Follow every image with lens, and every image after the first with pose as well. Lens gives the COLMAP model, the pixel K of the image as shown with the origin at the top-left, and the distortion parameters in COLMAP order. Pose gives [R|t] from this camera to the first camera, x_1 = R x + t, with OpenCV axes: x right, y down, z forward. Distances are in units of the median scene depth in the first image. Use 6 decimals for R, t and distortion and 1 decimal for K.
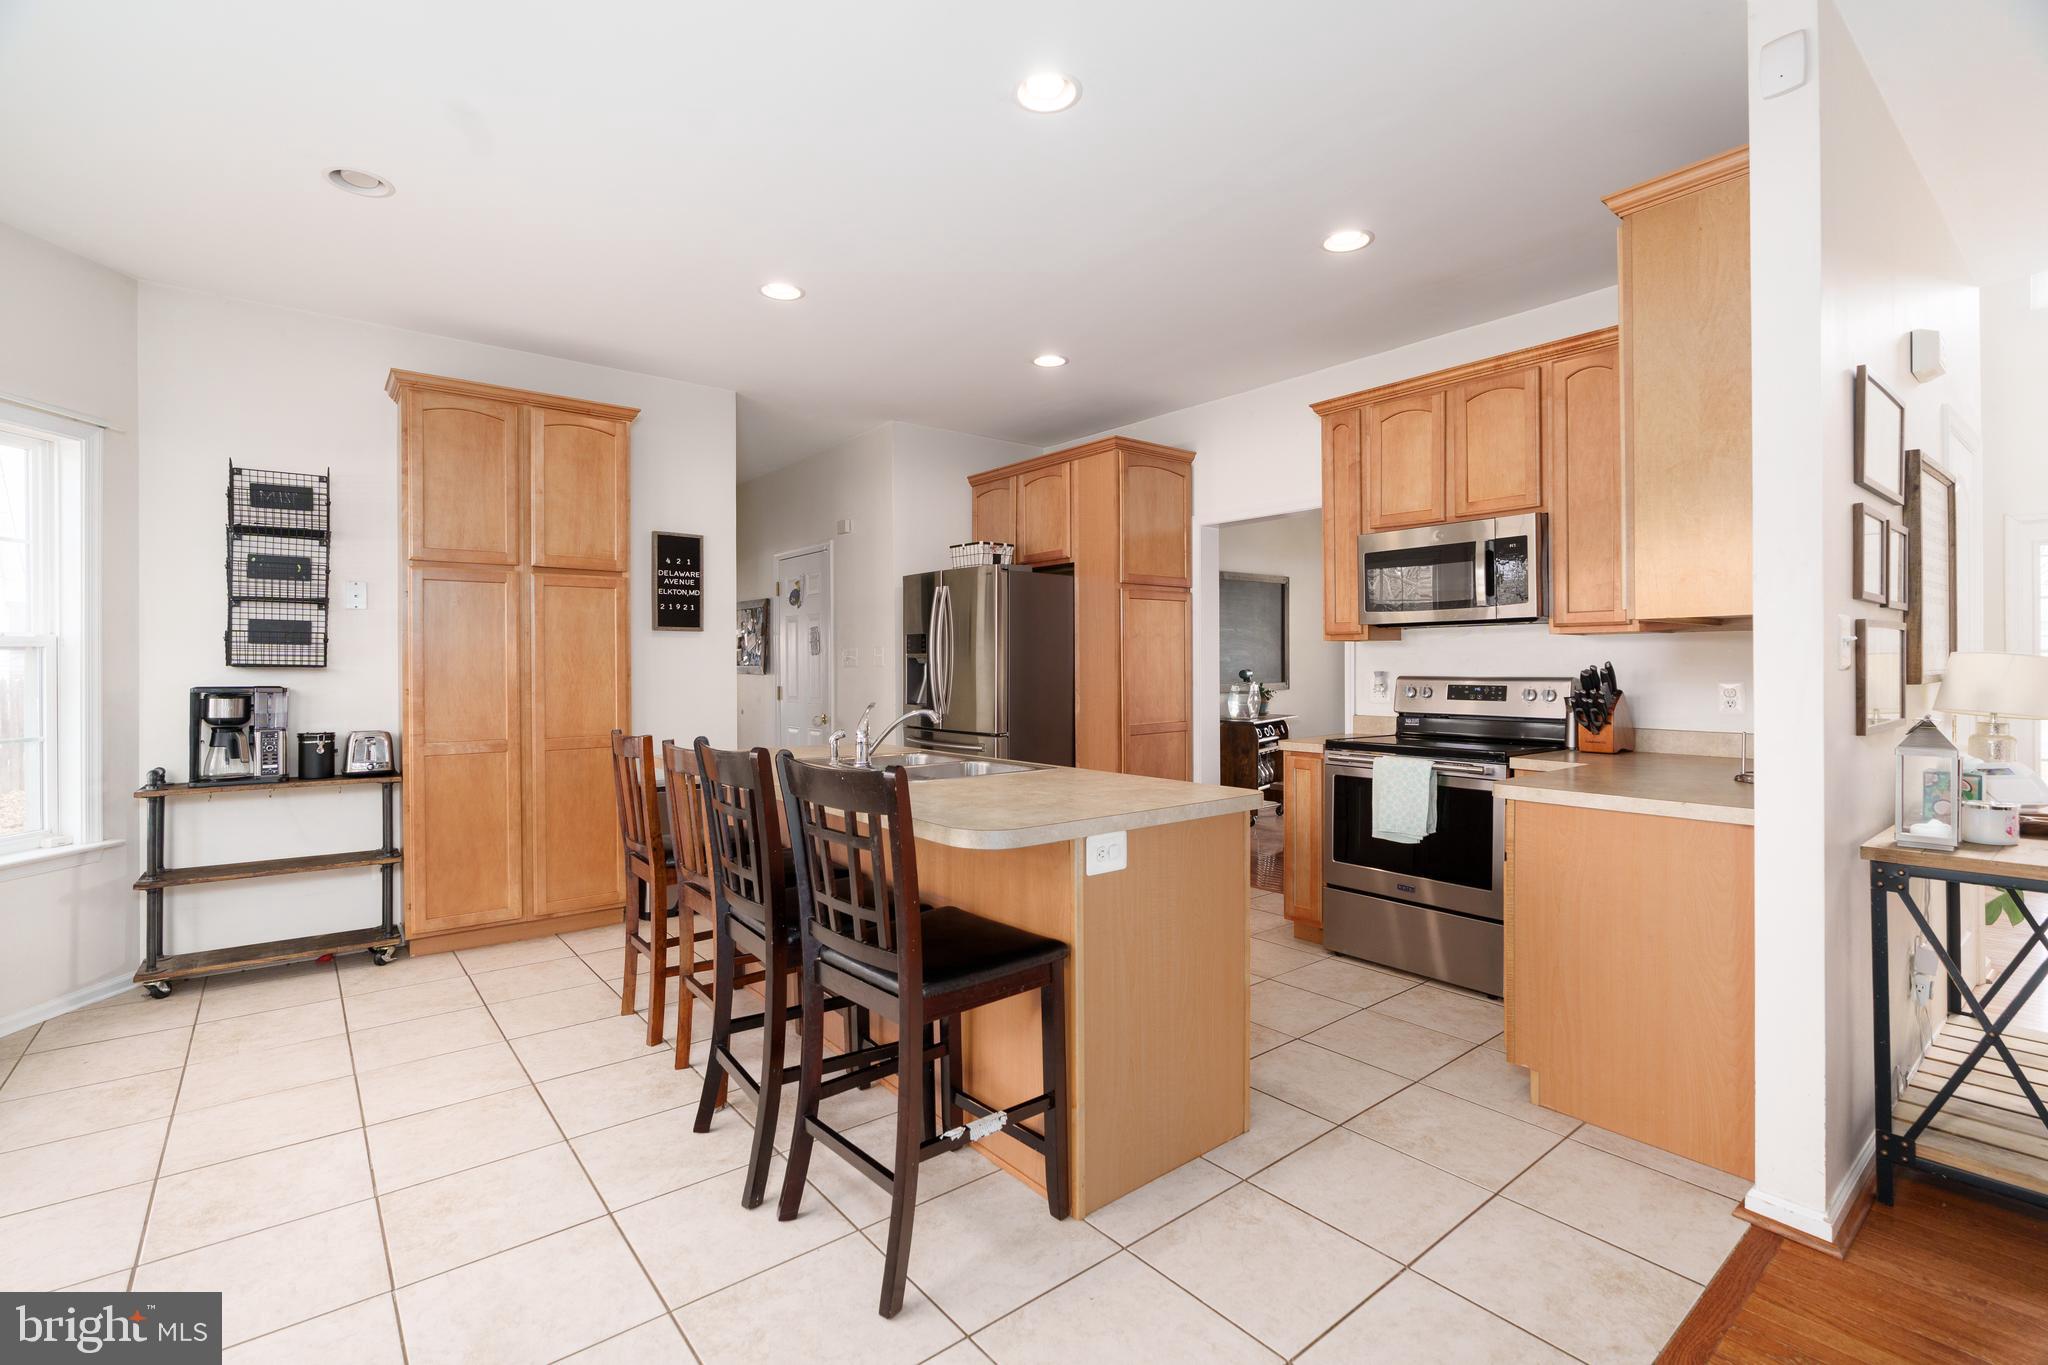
lens RADIAL K [[924.0, 0, 1013.3], [0, 924.0, 668.7], [0, 0, 1]] dist [-0.001698, 0.000220]
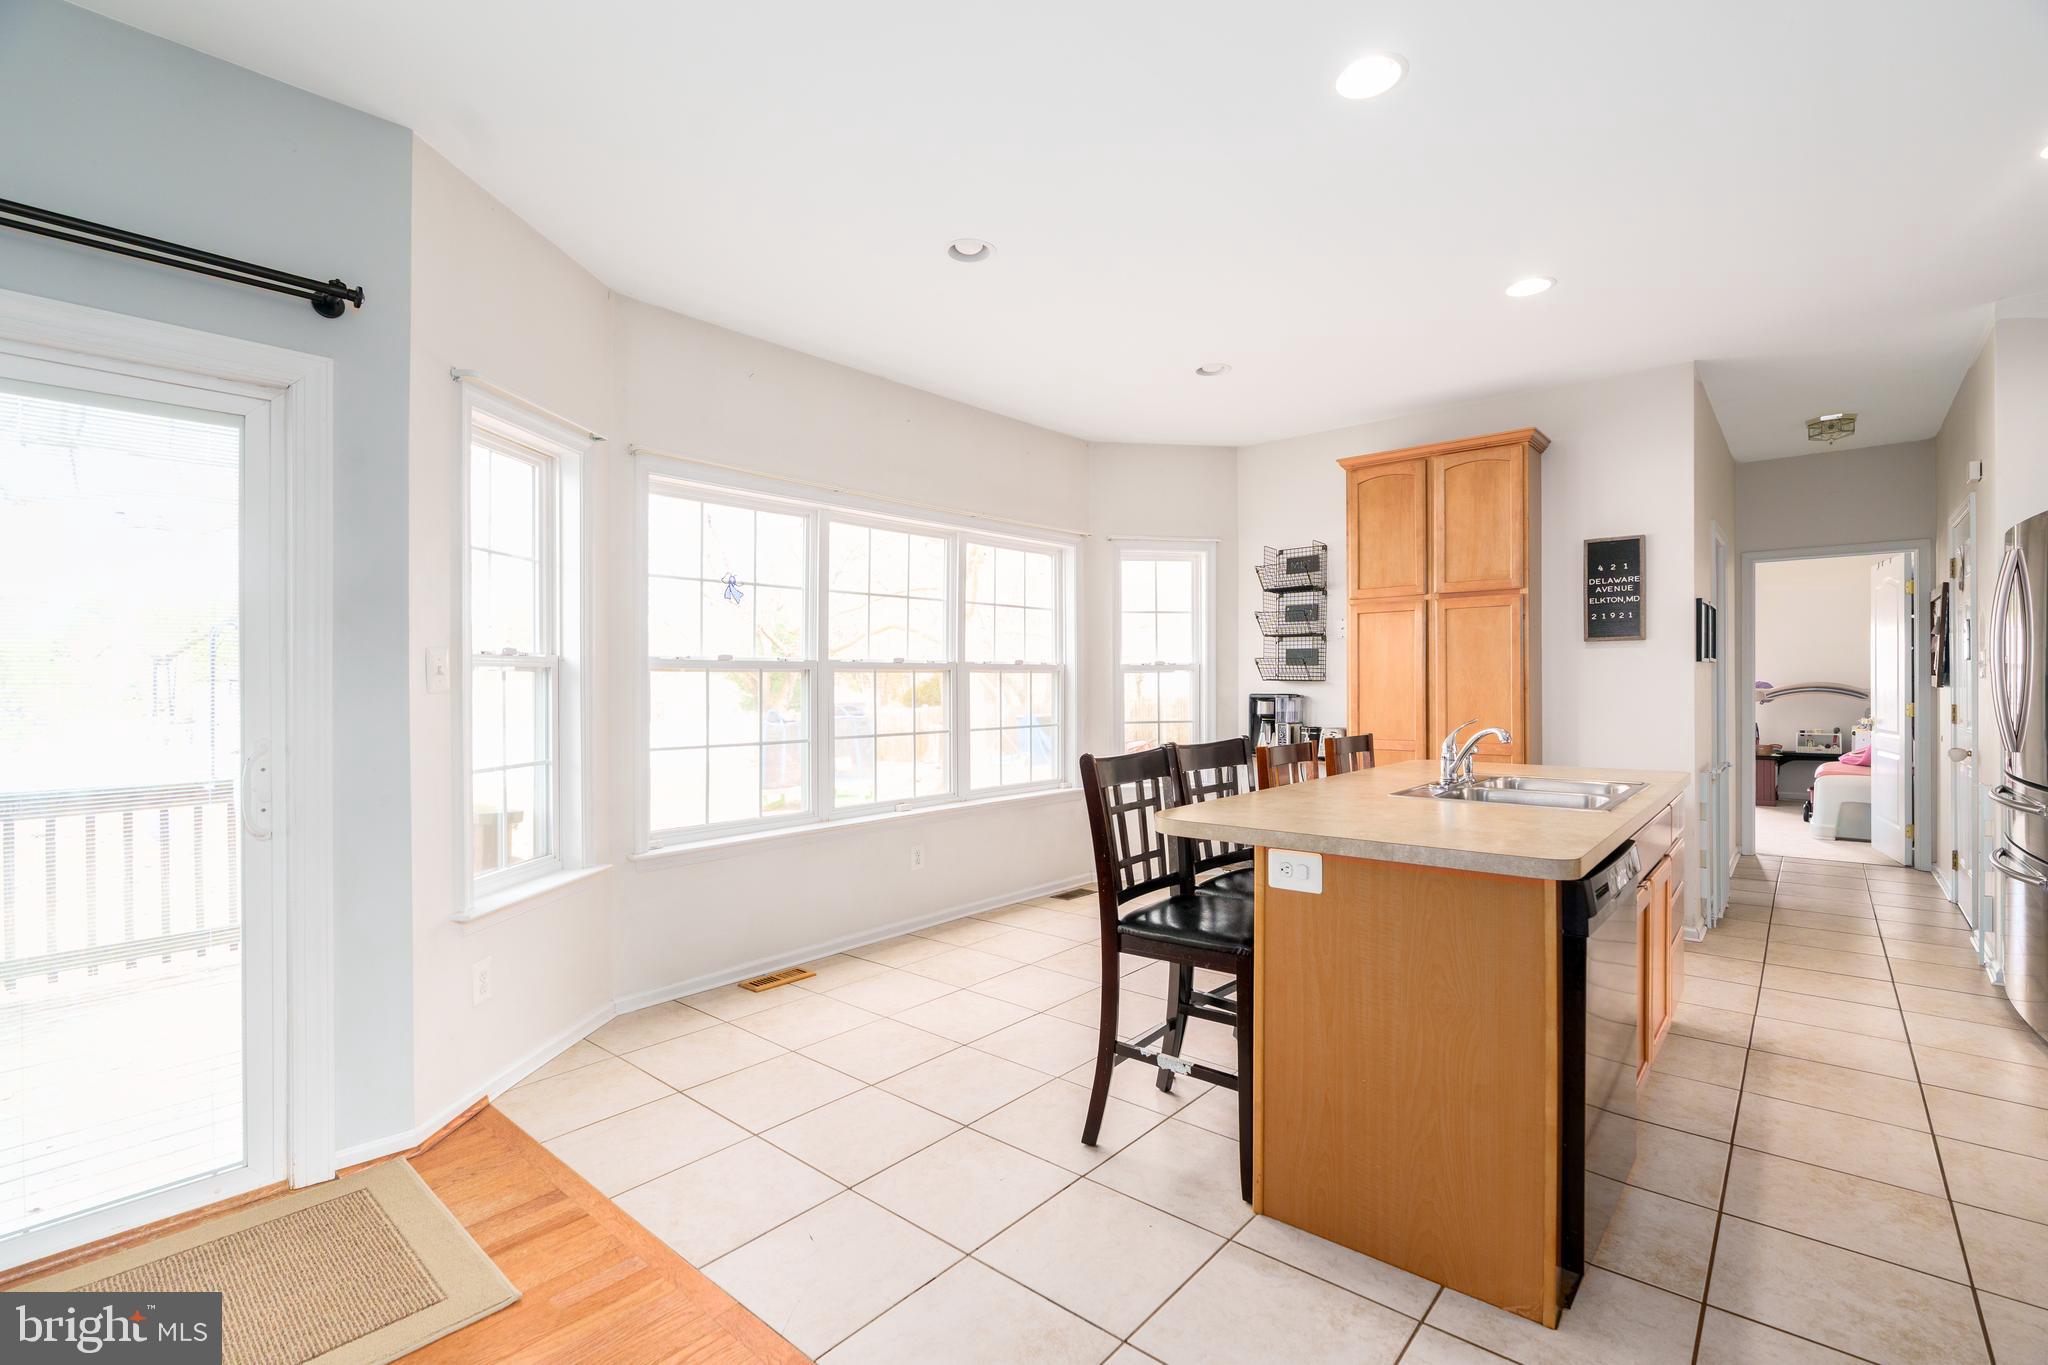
lens RADIAL K [[924.0, 0, 1025.7], [0, 924.0, 681.9], [0, 0, 1]] dist [-0.001698, 0.000220]
pose [[0.187722, -0.000577, -0.982222, 0.529746], [0.003488, 0.999994, 0.000079, -0.001927], [0.982216, -0.003441, 0.187723, 0.277014]]
